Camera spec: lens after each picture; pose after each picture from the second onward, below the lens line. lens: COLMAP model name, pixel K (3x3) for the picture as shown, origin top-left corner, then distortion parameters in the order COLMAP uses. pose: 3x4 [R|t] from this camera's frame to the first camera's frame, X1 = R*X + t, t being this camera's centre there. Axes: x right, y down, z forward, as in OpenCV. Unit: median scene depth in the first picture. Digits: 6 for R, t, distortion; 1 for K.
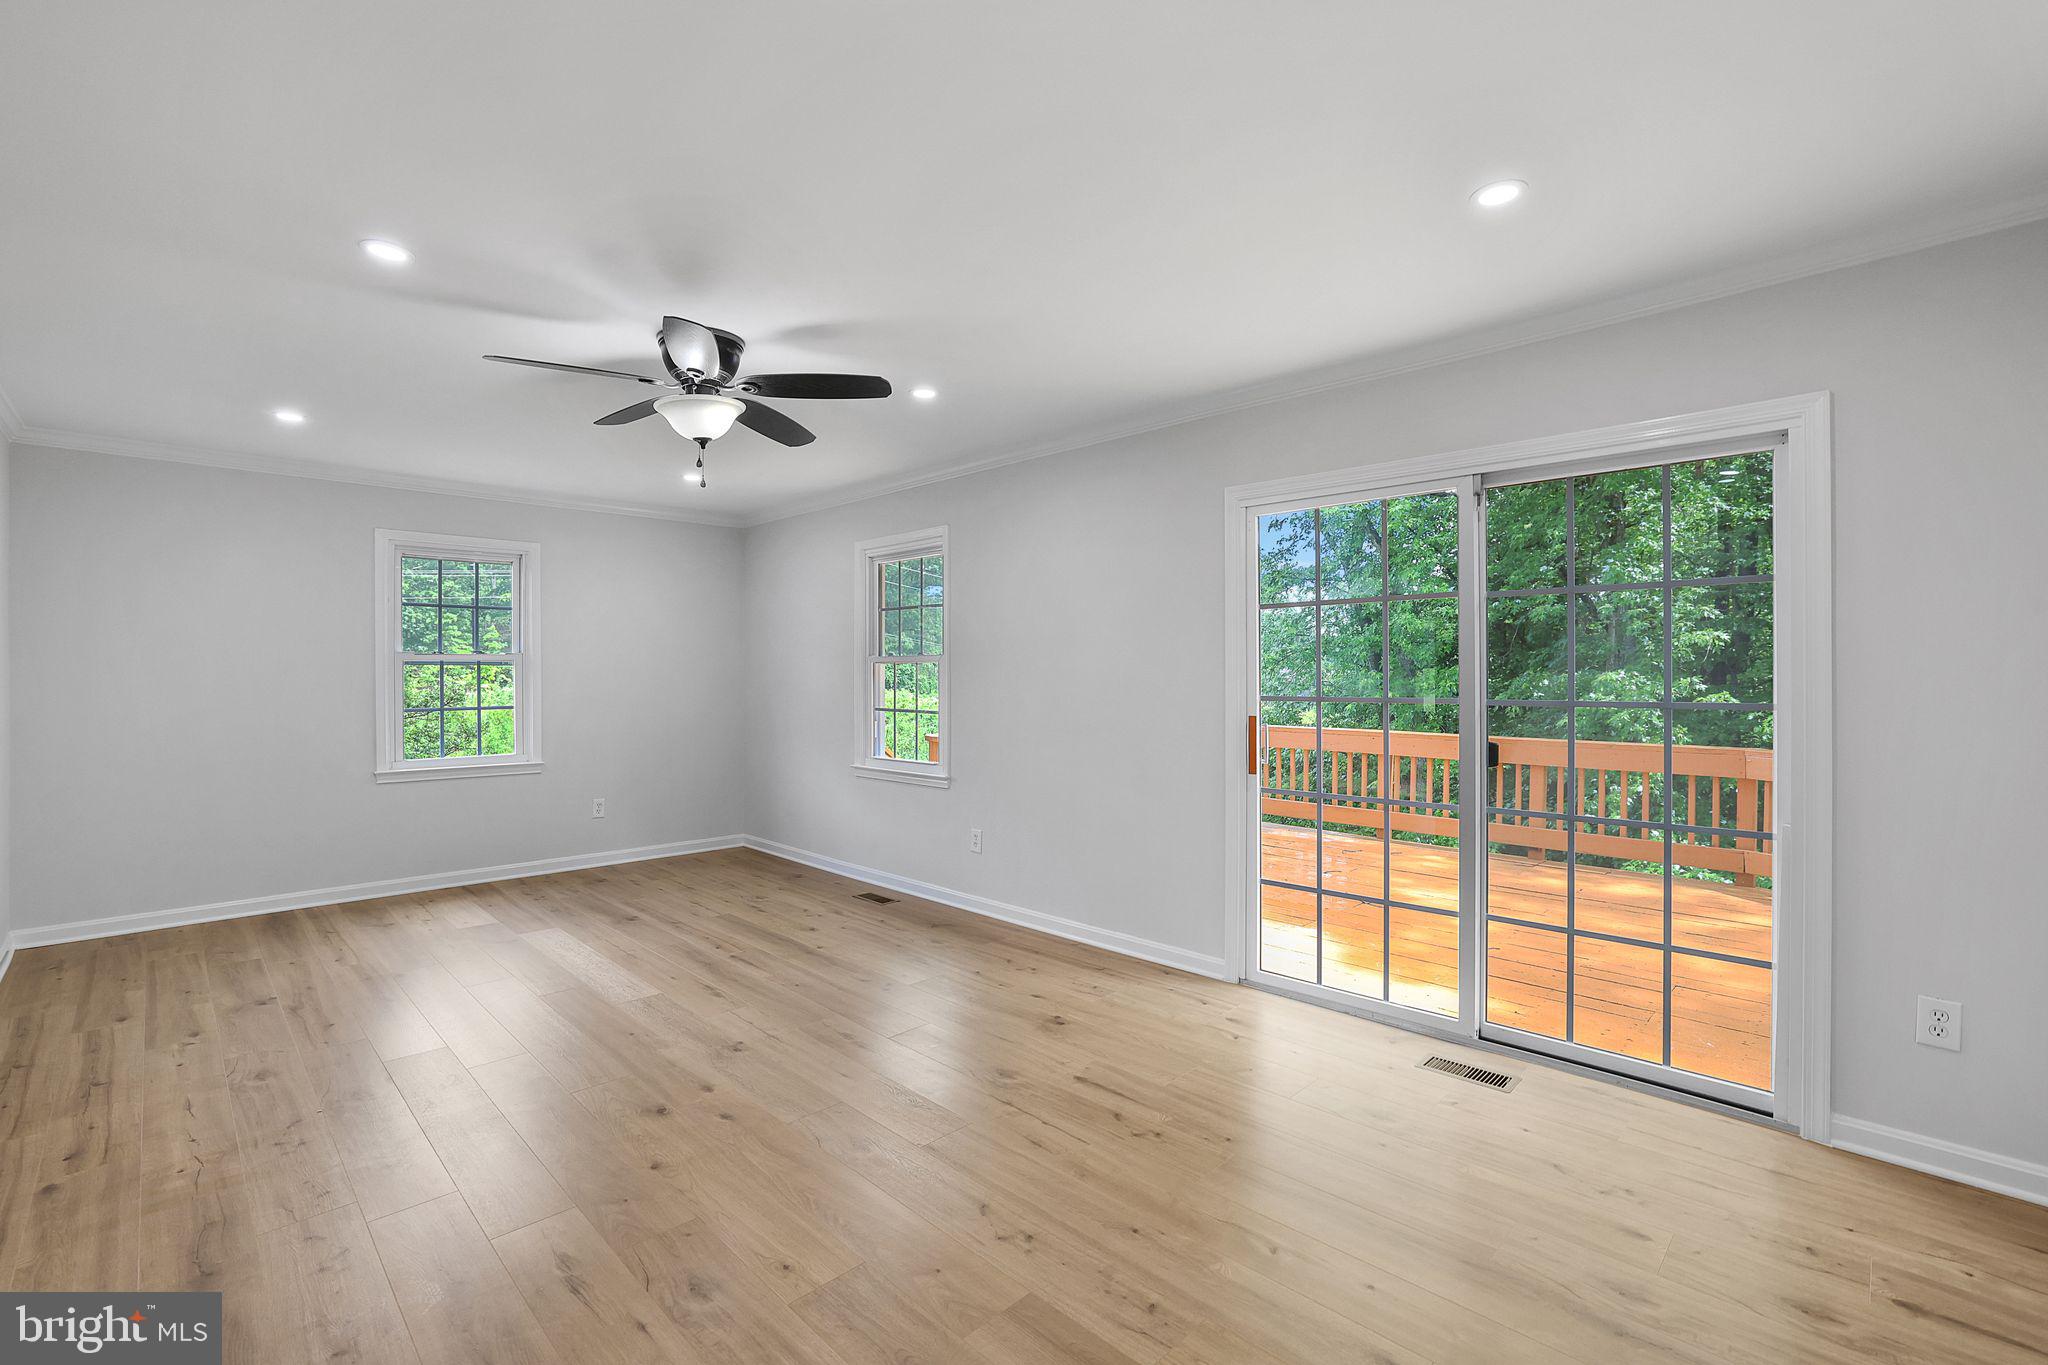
lens RADIAL K [[897.7, 0, 1015.5], [0, 897.7, 682.0], [0, 0, 1]] dist [-0.042360, 0.015322]
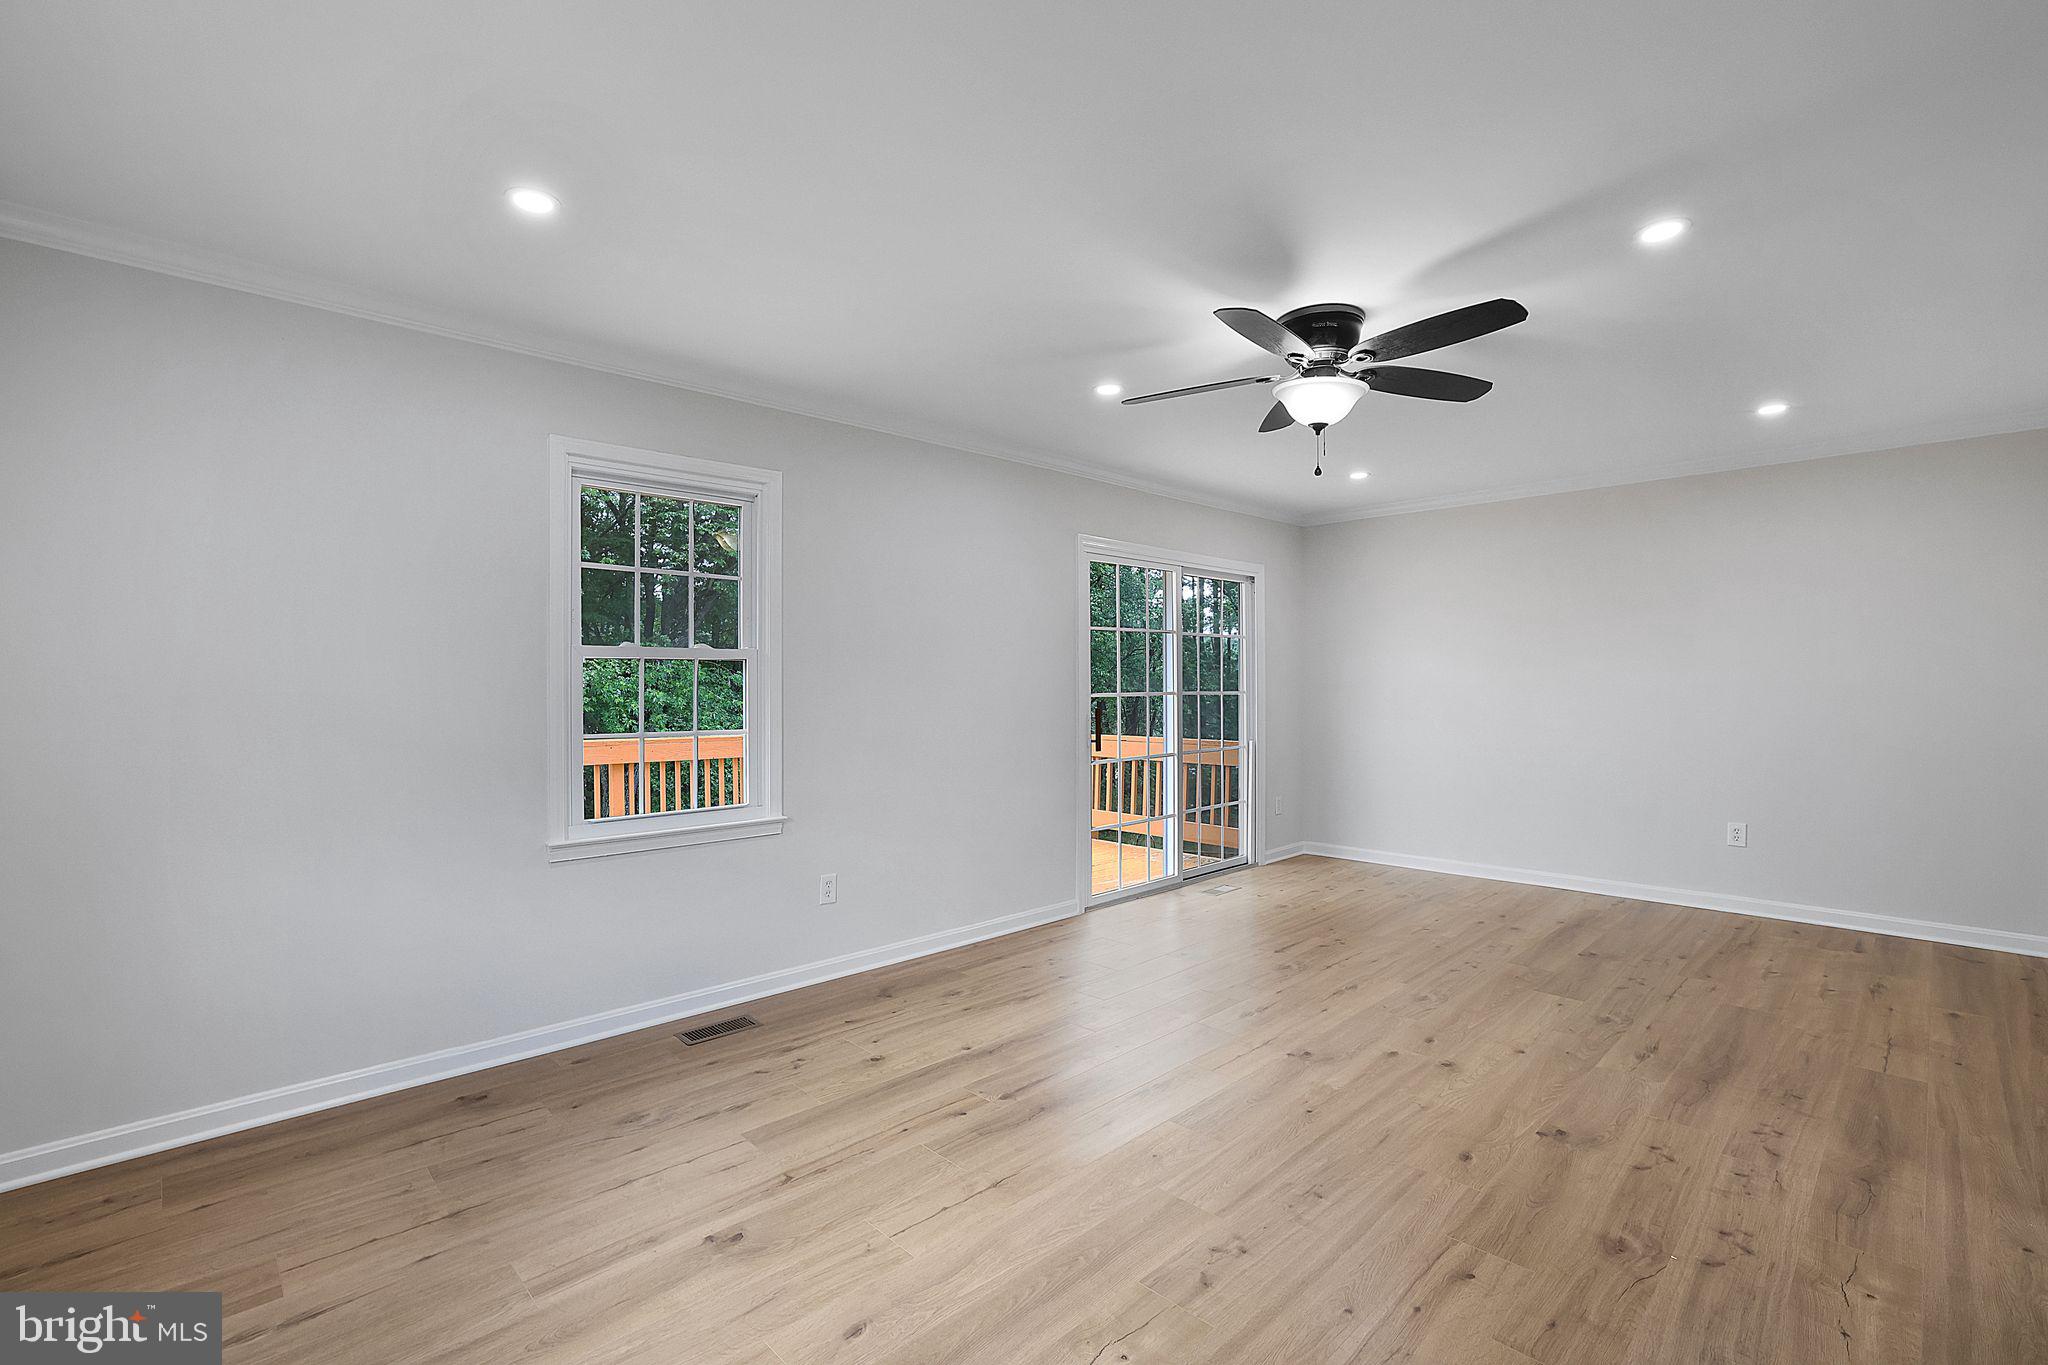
lens RADIAL K [[897.7, 0, 1009.8], [0, 897.7, 683.2], [0, 0, 1]] dist [-0.042360, 0.015322]
pose [[0.023307, 0.000122, 0.999728, -1.073300], [0.011095, 0.999938, -0.000380, -0.001925], [-0.999667, 0.011101, 0.023304, 1.067378]]
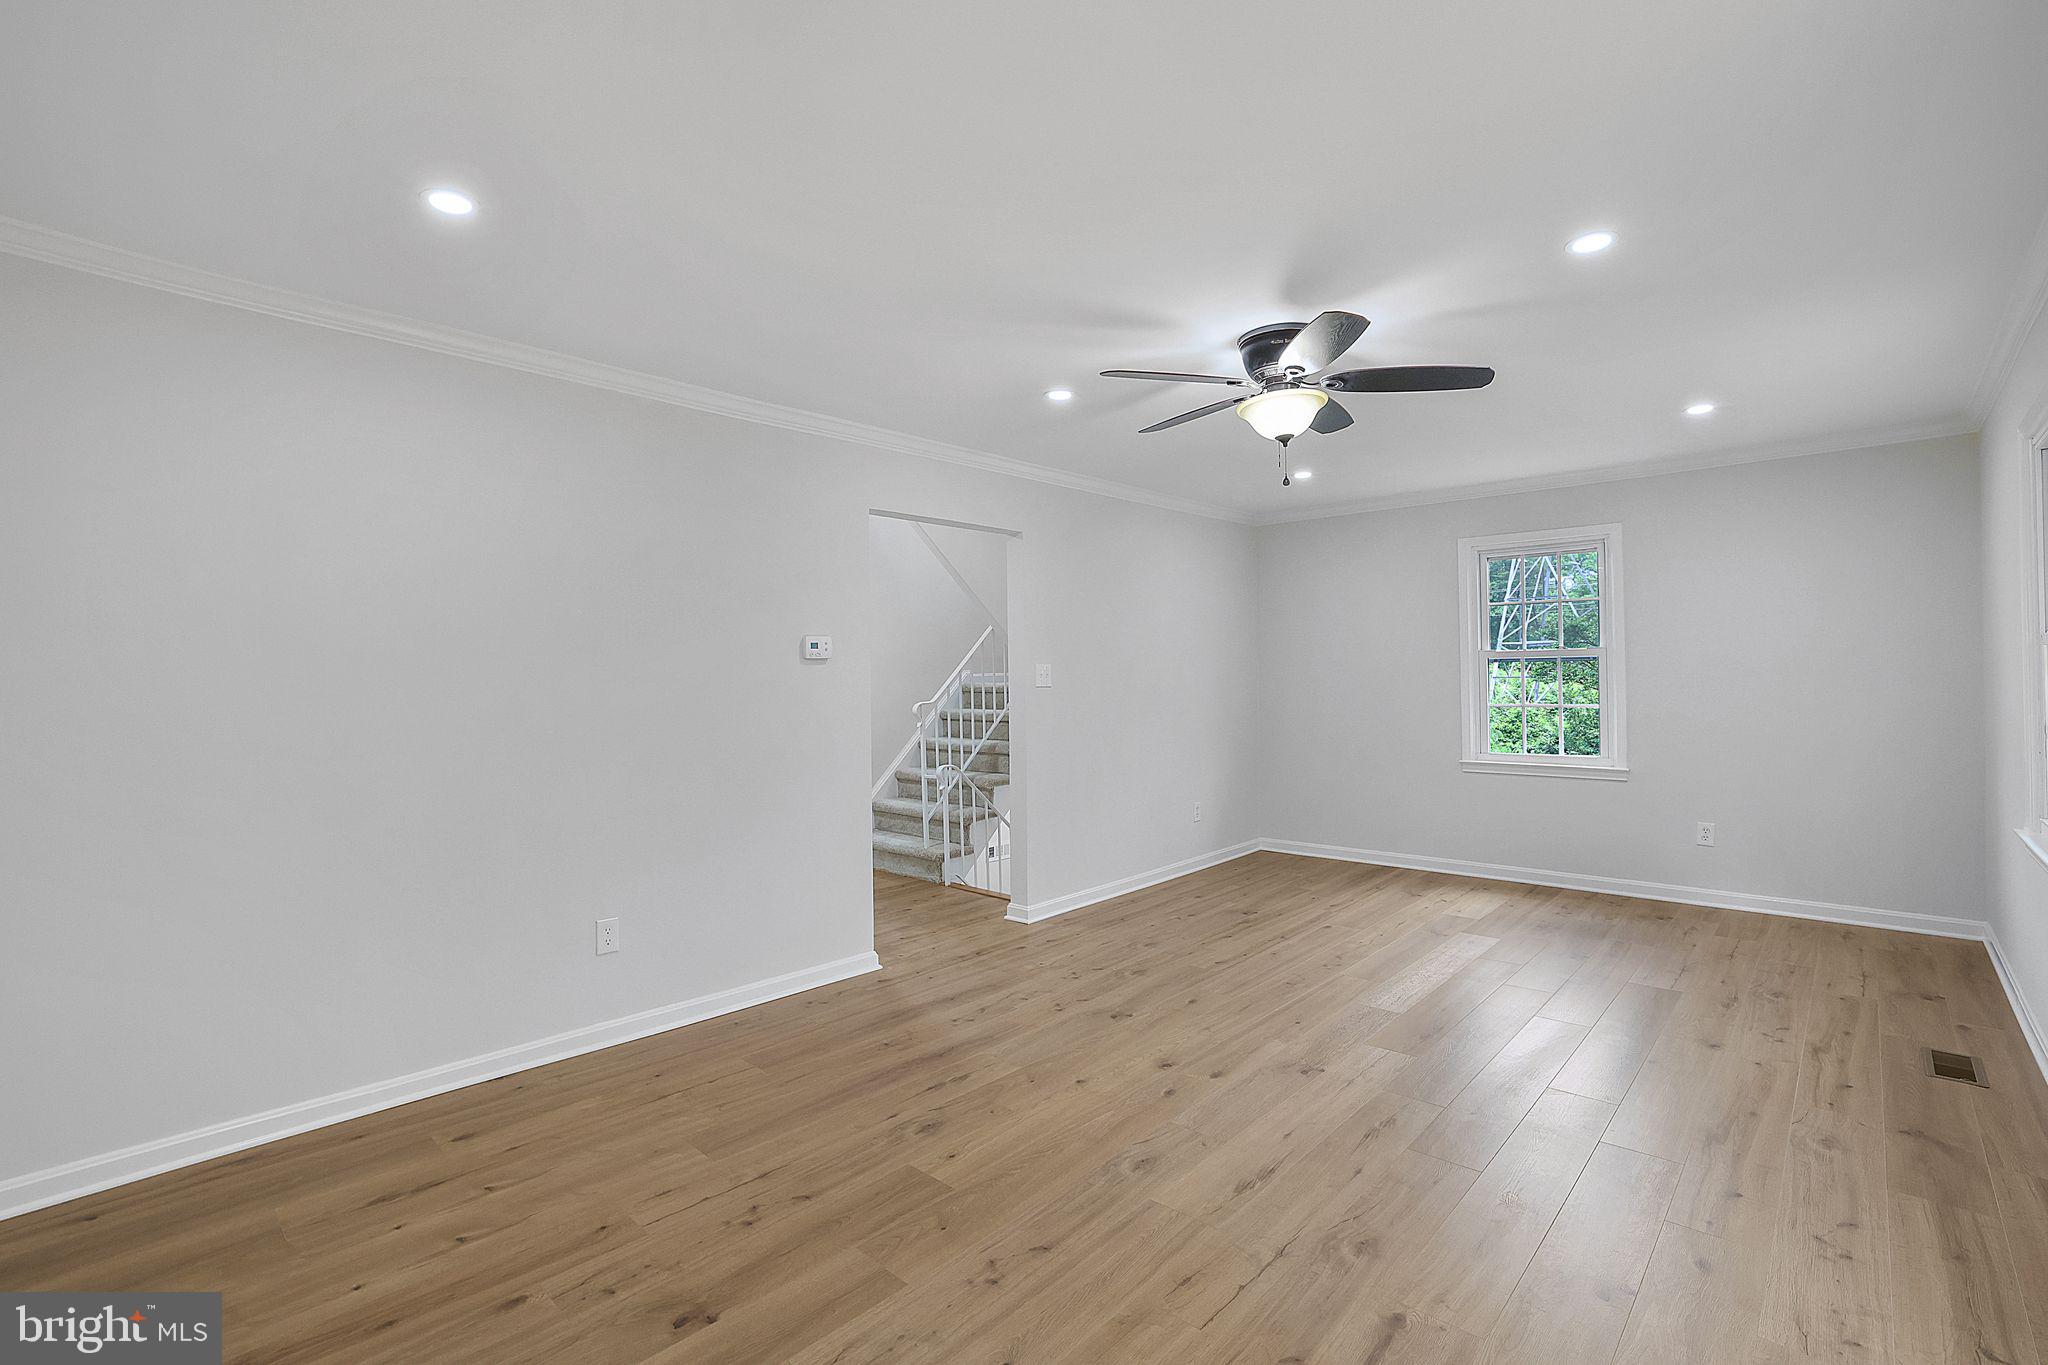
lens RADIAL K [[925.9, 0, 1011.9], [0, 925.9, 684.5], [0, 0, 1]] dist [-0.039686, 0.012792]
pose [[0.032387, 0.008921, -0.999436, 0.532384], [0.004165, 0.999950, 0.009061, -0.008050], [0.999467, -0.004456, 0.032348, 0.538630]]
